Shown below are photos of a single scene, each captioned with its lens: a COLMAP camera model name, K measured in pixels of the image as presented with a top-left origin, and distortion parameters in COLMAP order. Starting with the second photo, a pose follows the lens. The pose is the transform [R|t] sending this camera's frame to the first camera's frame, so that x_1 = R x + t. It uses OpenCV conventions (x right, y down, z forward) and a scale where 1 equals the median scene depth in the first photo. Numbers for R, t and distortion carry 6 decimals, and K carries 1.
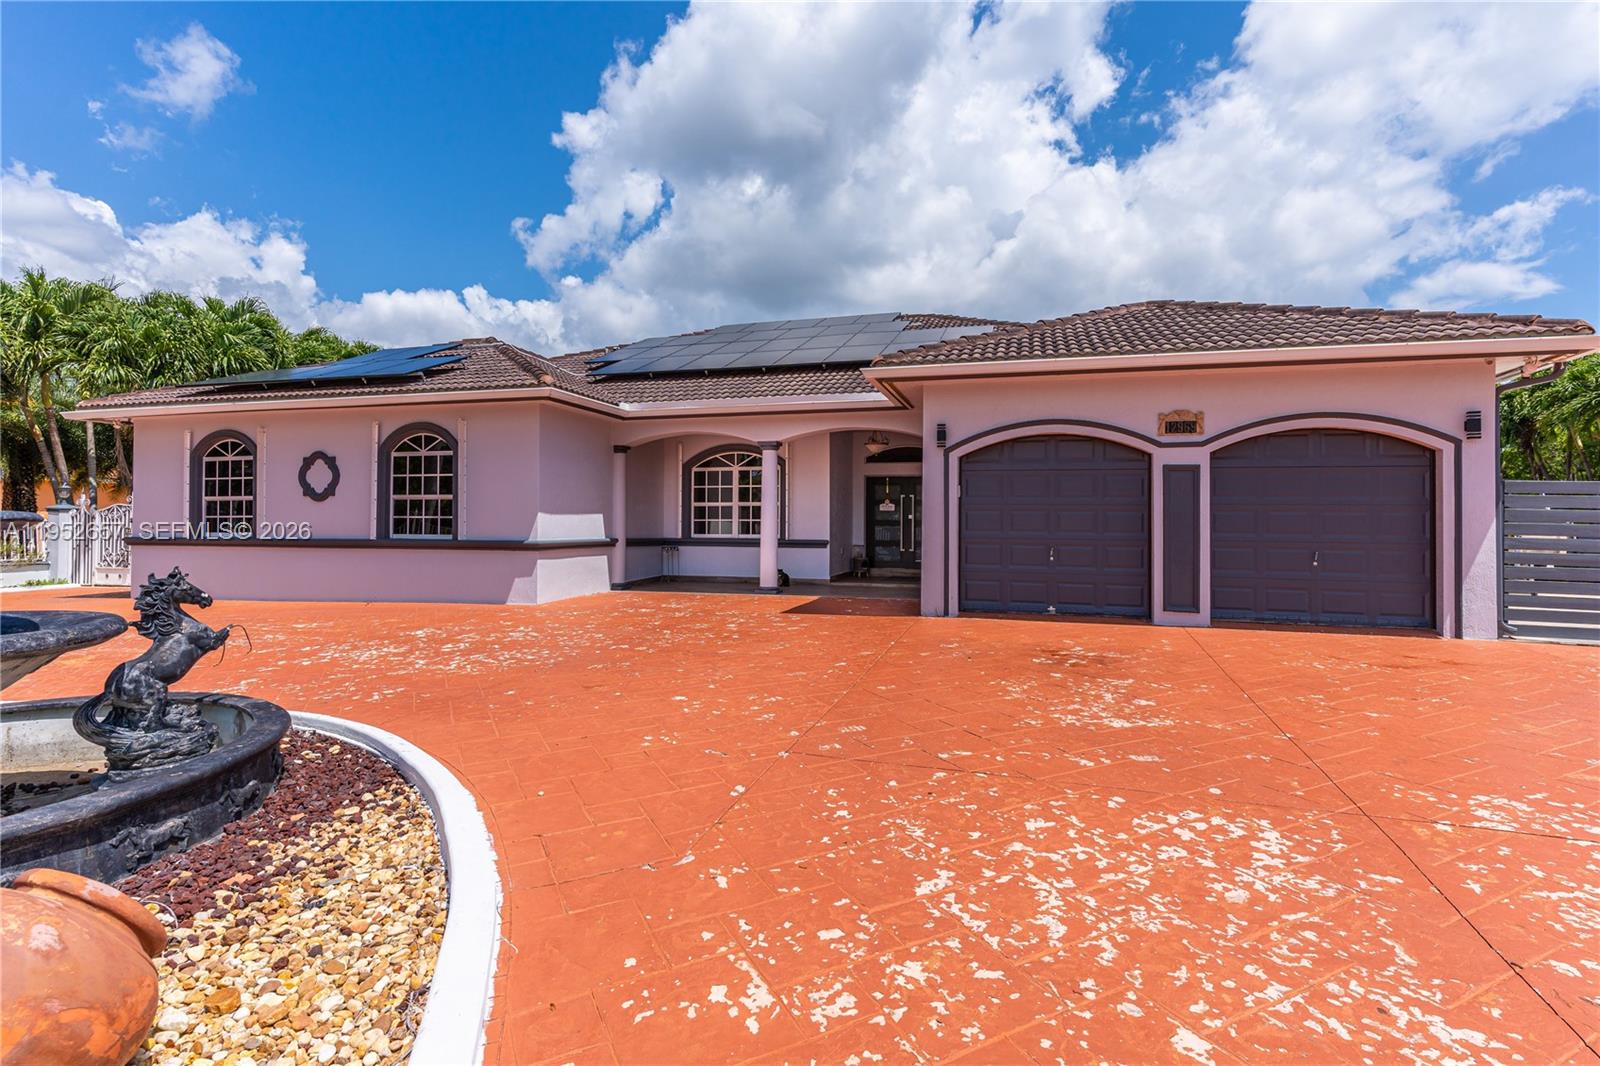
lens RADIAL K [[774.1, 0, 796.4], [0, 774.1, 534.8], [0, 0, 1]] dist [0.001884, 0.000165]
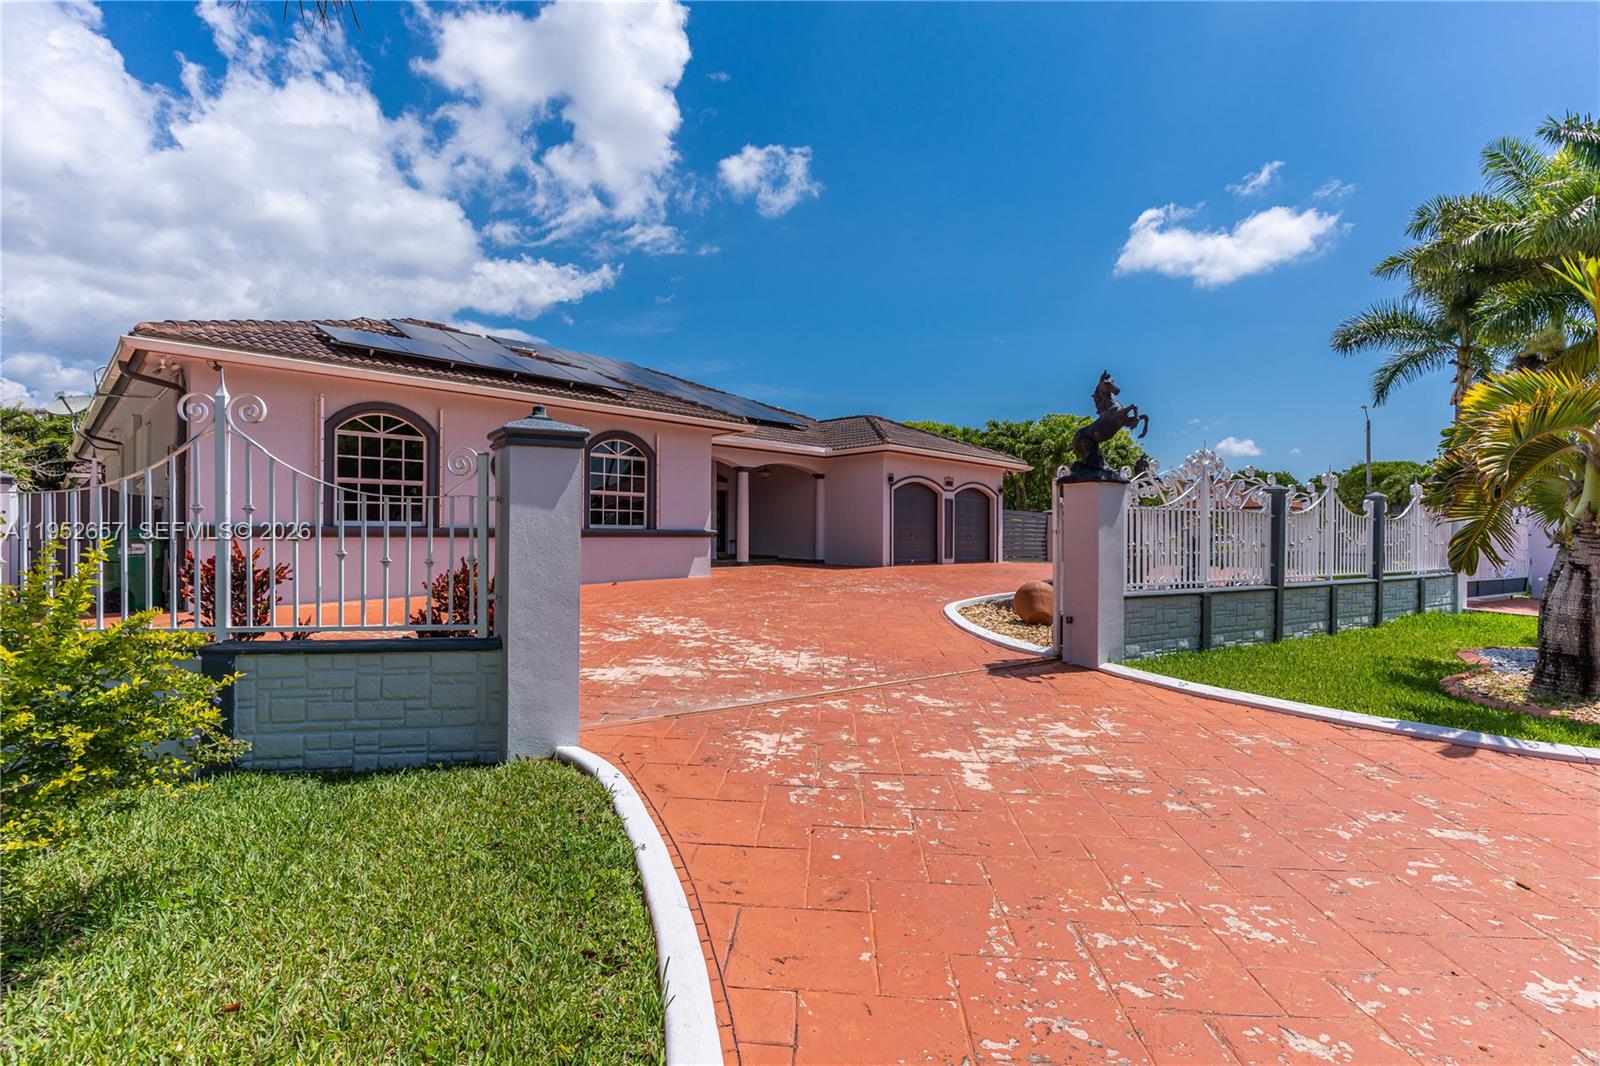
lens RADIAL K [[774.1, 0, 796.4], [0, 774.1, 534.8], [0, 0, 1]] dist [0.001884, 0.000165]
pose [[0.469706, -0.003339, 0.882816, -1.414381], [0.001728, 0.999994, 0.002863, 0.011505], [-0.882821, 0.000181, 0.469709, 0.205362]]
